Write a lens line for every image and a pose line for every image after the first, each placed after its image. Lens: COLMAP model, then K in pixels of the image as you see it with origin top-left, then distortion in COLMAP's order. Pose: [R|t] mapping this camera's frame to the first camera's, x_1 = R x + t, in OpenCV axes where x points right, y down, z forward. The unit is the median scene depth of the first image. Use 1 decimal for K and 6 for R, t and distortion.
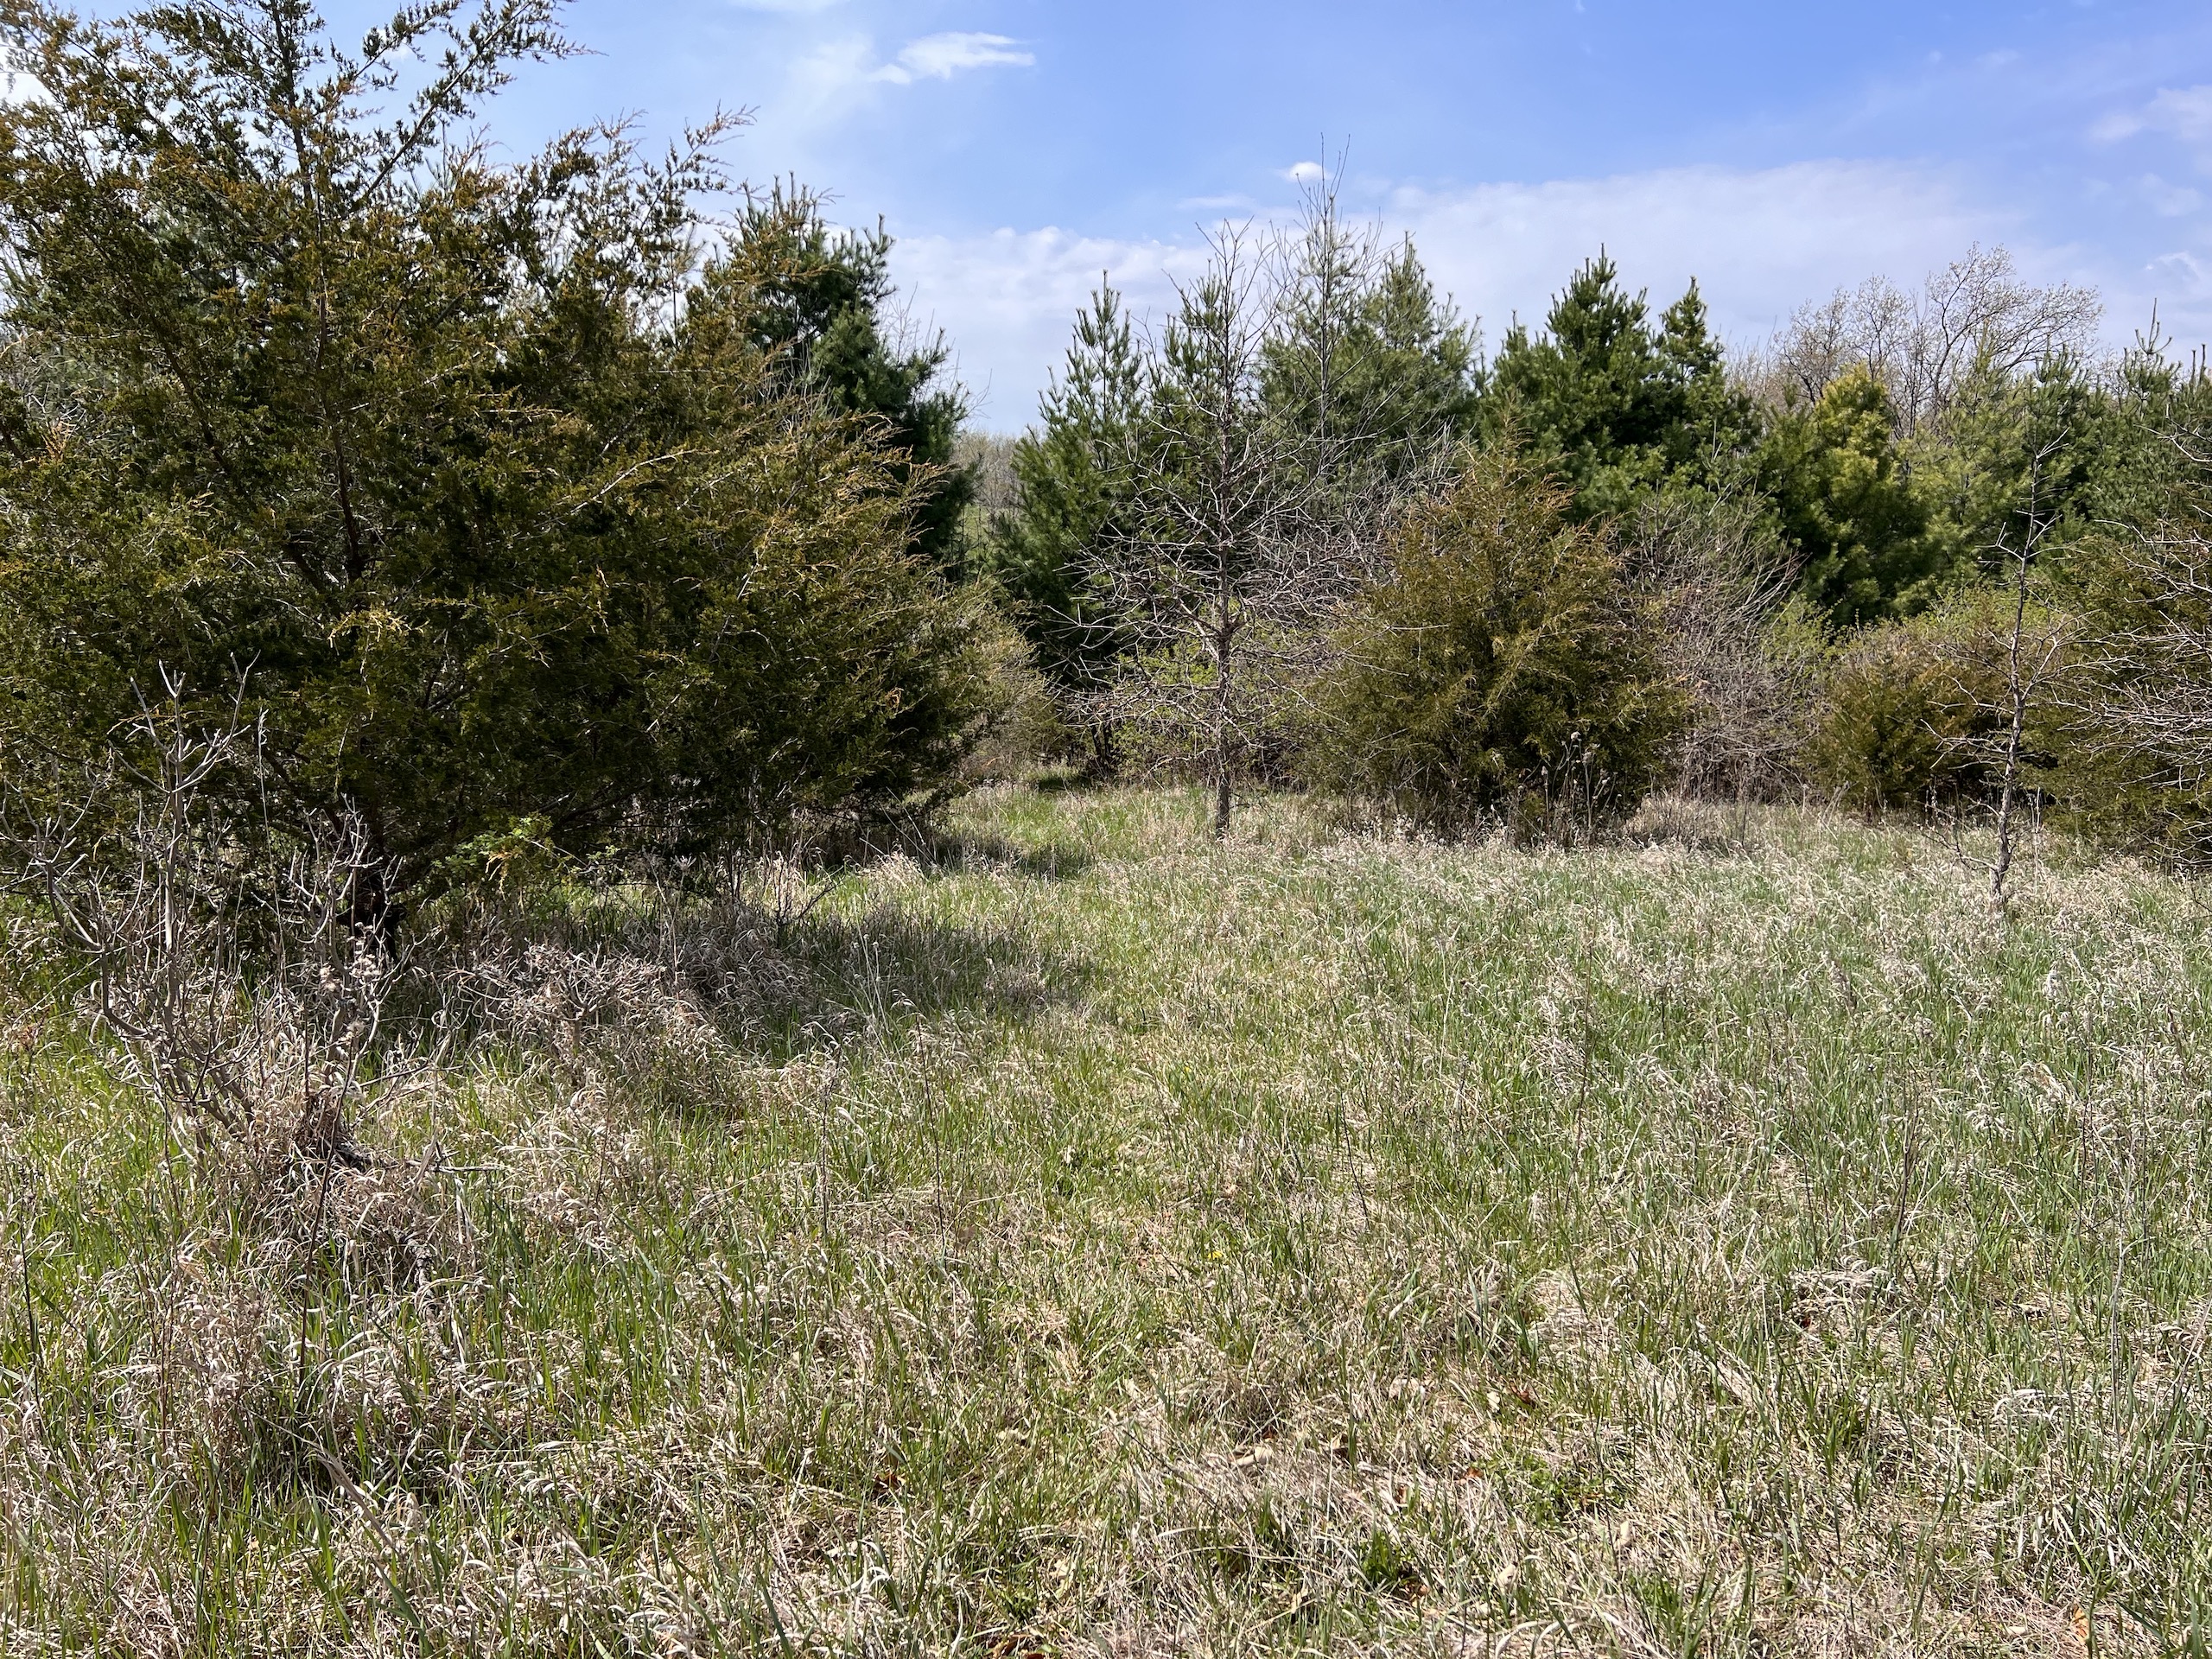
lens RADIAL K [[1681.0, 0, 1111.0], [0, 1681.0, 865.8], [0, 0, 1]] dist [0.006261, 0.012898]
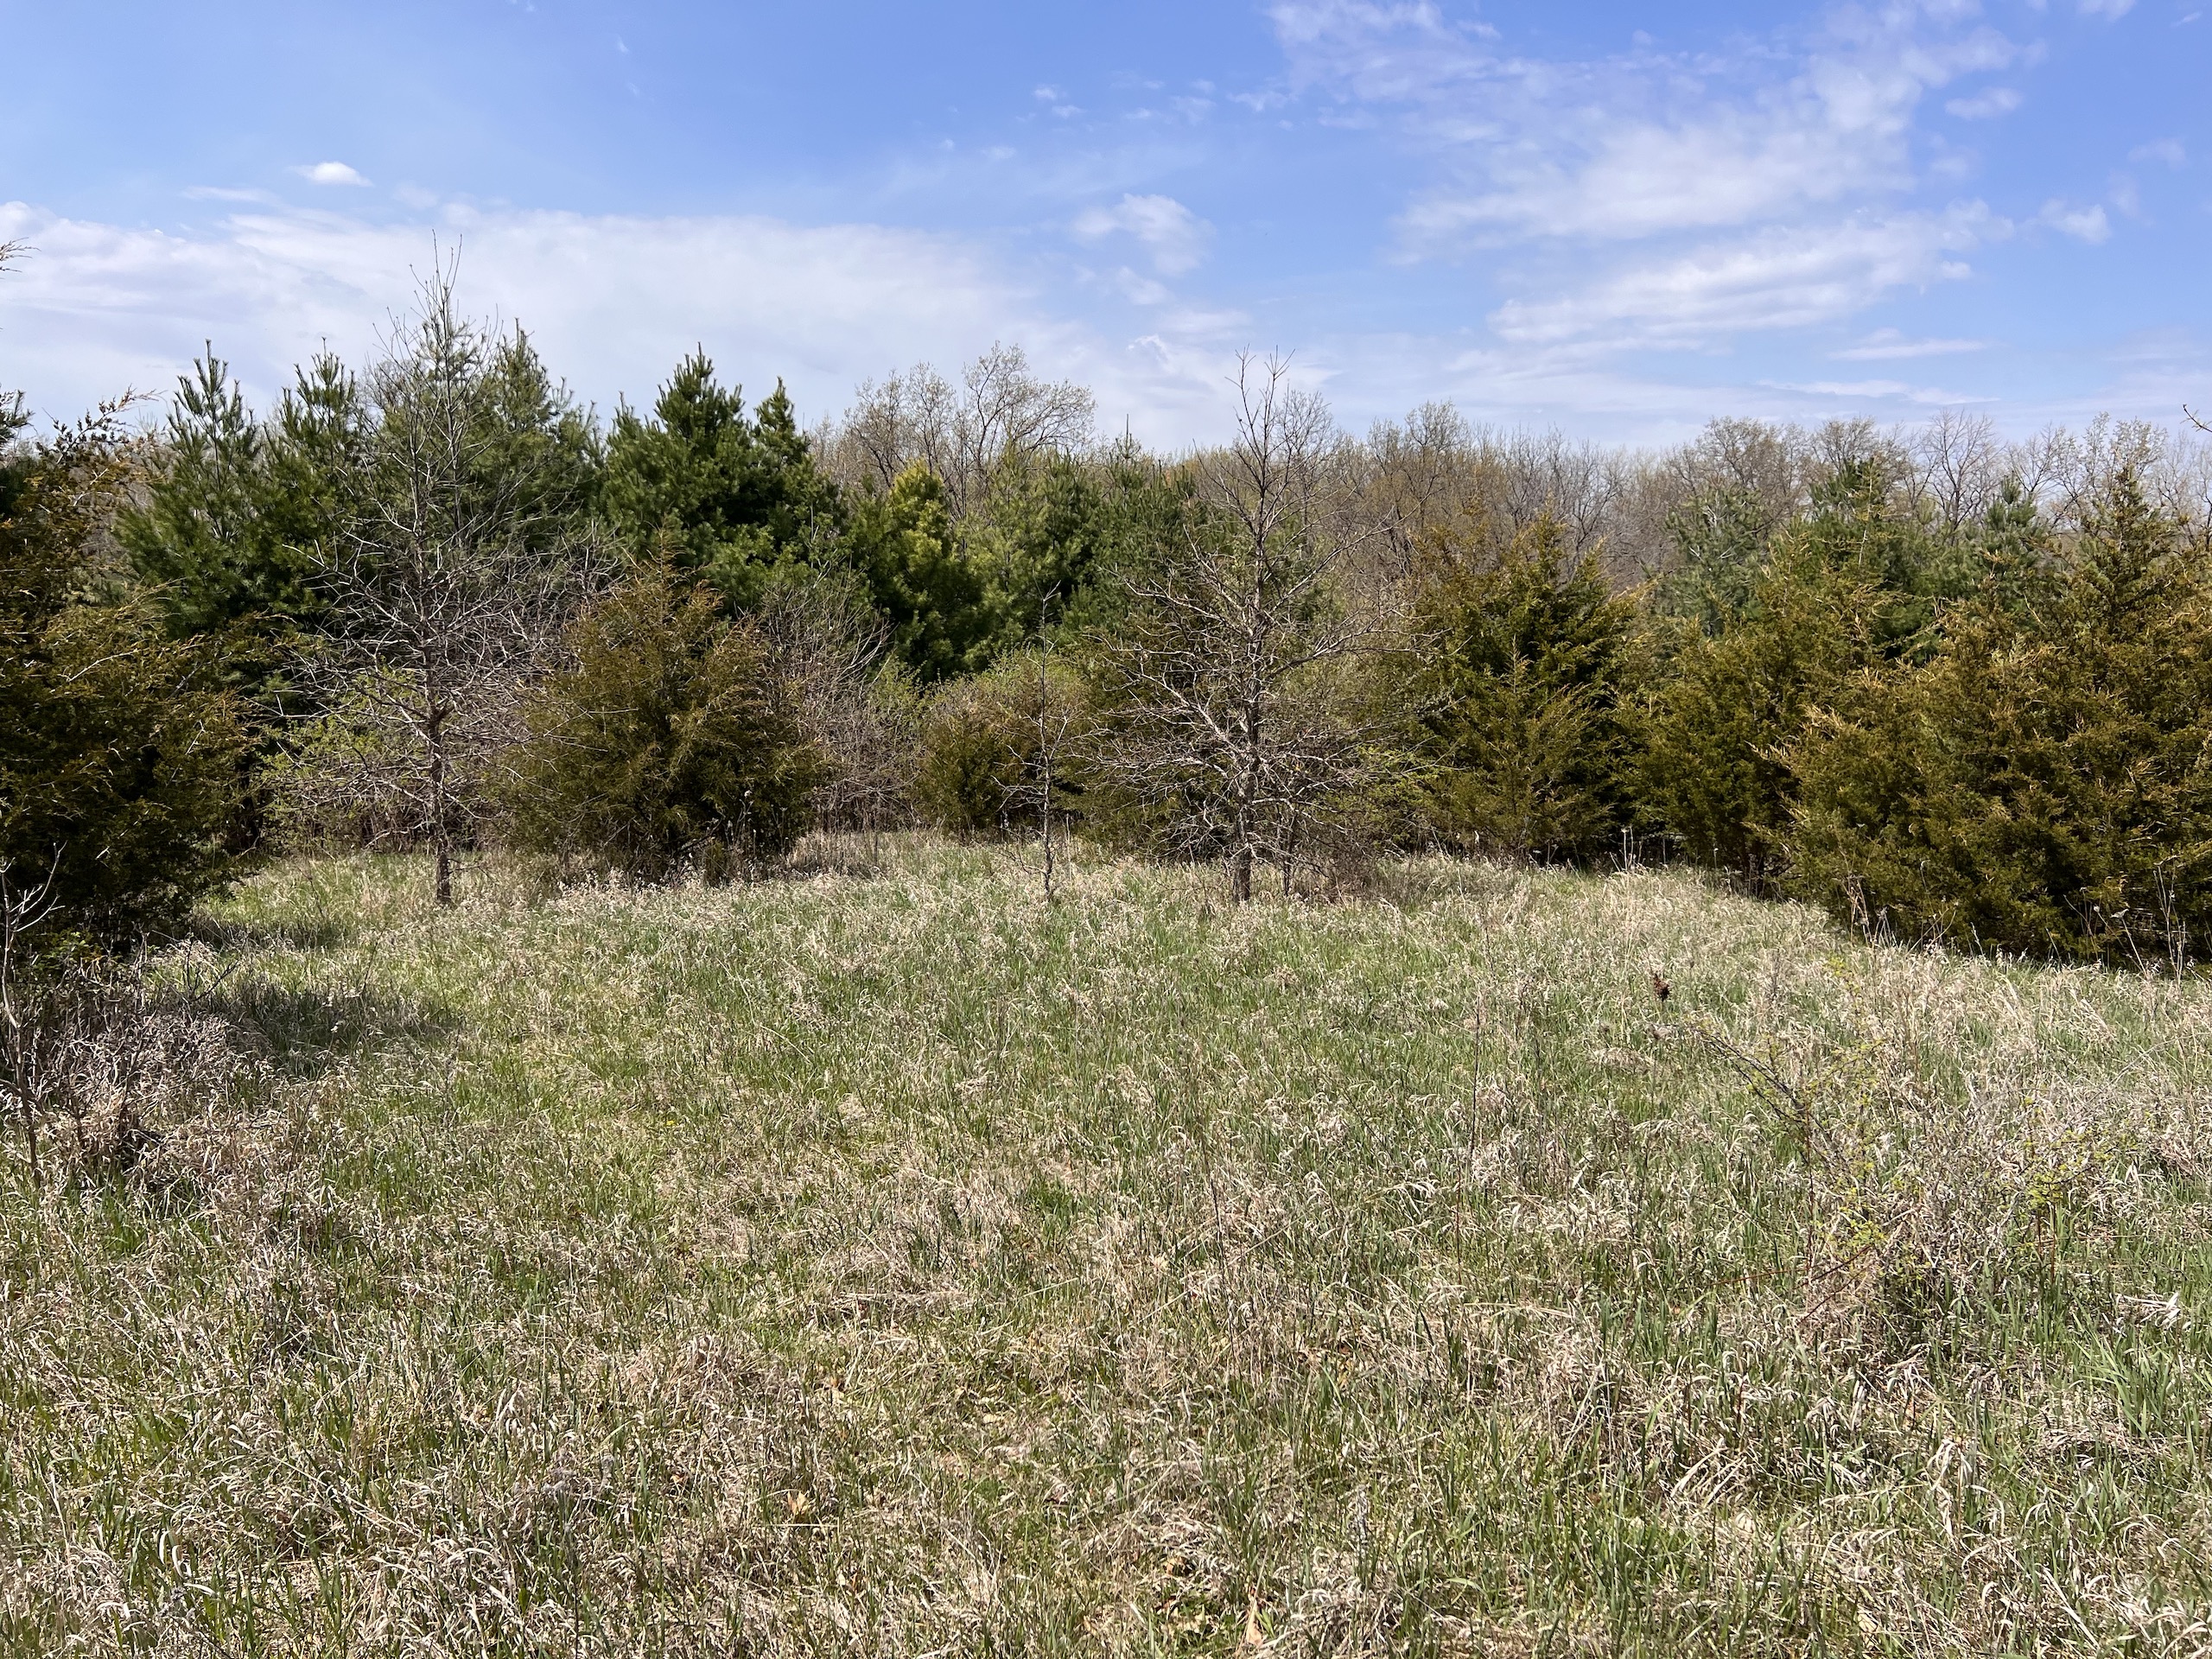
lens RADIAL K [[1681.0, 0, 1111.0], [0, 1681.0, 865.8], [0, 0, 1]] dist [0.006261, 0.012898]
pose [[0.868972, -0.081791, 0.488055, -0.051589], [0.090934, 0.995844, 0.004982, -0.002021], [-0.486434, 0.040052, 0.872799, -0.112870]]
